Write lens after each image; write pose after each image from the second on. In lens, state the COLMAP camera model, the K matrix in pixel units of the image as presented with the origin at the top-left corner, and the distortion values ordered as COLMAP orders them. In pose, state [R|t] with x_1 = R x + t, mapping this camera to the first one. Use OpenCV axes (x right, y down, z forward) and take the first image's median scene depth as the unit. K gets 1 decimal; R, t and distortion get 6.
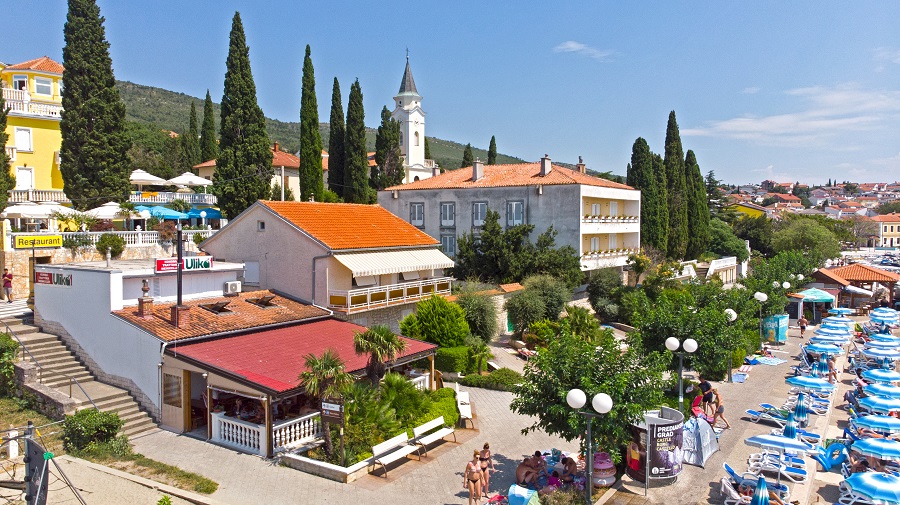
lens RADIAL K [[663.7, 0, 447.0], [0, 663.7, 255.3], [0, 0, 1]] dist [0.000340, -0.000508]
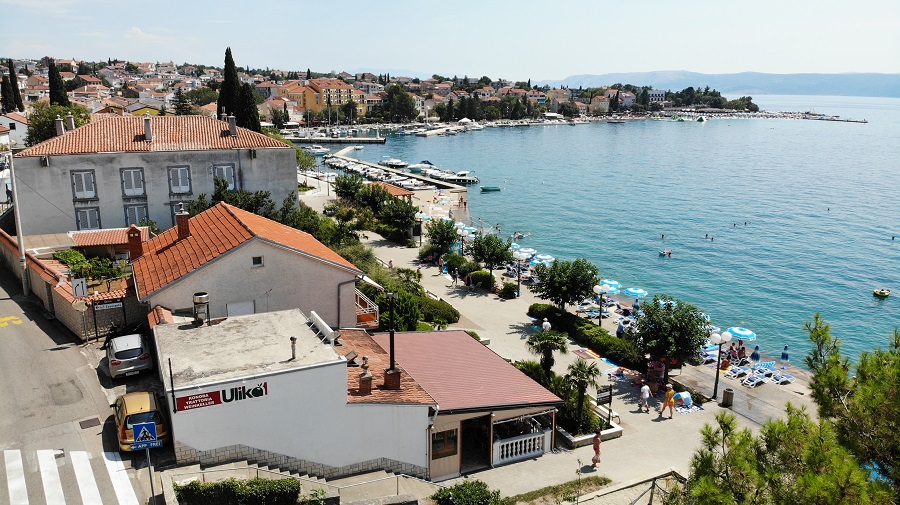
lens RADIAL K [[663.7, 0, 443.4], [0, 663.7, 249.1], [0, 0, 1]] dist [0.000340, -0.000508]
pose [[0.532439, -0.193343, 0.824092, -0.538318], [0.039973, 0.978222, 0.203678, -0.142348], [-0.845524, -0.075505, 0.528572, 0.196103]]
